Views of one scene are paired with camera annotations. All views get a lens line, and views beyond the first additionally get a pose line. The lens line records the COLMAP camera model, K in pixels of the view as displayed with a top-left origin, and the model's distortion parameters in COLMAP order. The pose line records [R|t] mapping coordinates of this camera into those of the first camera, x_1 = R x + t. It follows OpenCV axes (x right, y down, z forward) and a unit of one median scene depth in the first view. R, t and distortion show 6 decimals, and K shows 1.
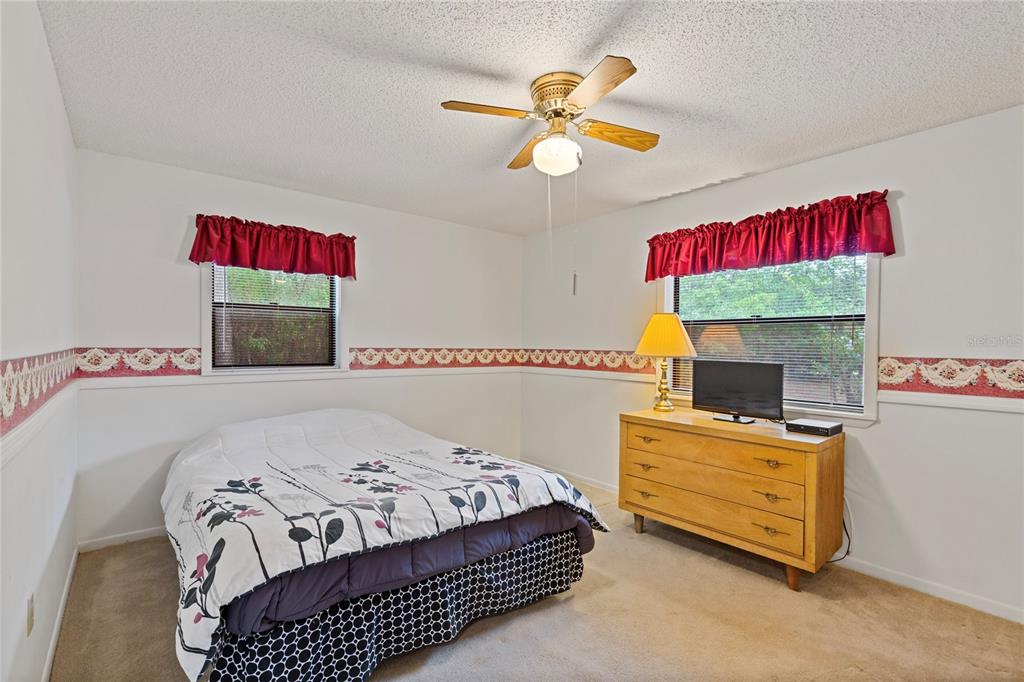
lens RADIAL K [[468.9, 0, 507.3], [0, 468.9, 348.9], [0, 0, 1]] dist [-0.000125, -0.000080]
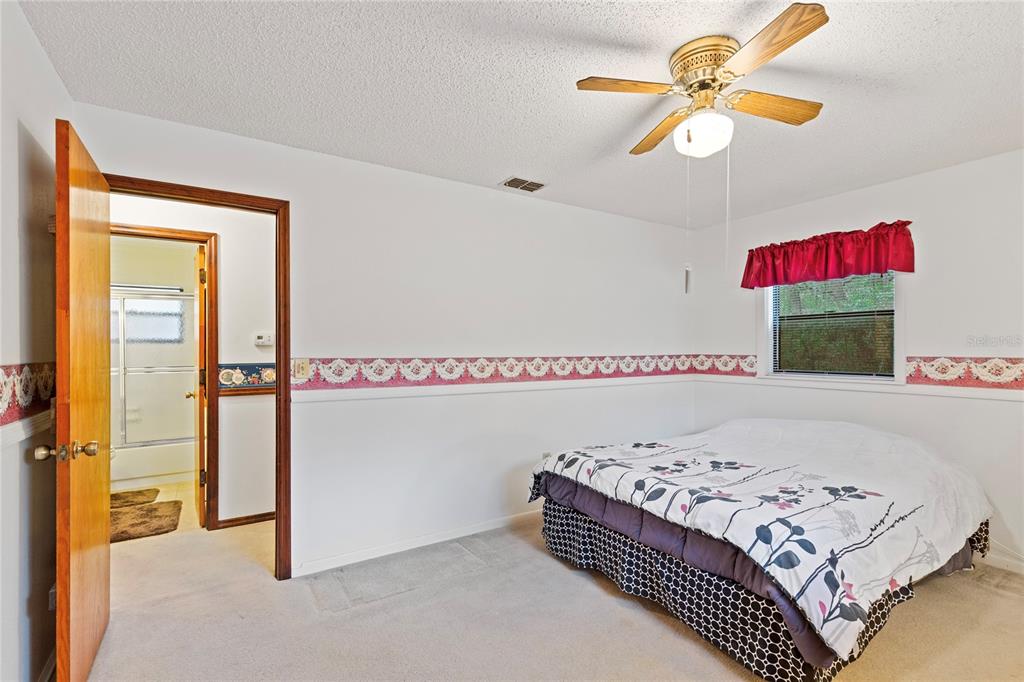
lens RADIAL K [[468.9, 0, 507.3], [0, 468.9, 348.9], [0, 0, 1]] dist [-0.000125, -0.000080]
pose [[-0.108874, -0.009362, -0.994012, 0.808928], [-0.011100, 0.999905, -0.008202, -0.001491], [0.993994, 0.010141, -0.108967, 0.585534]]
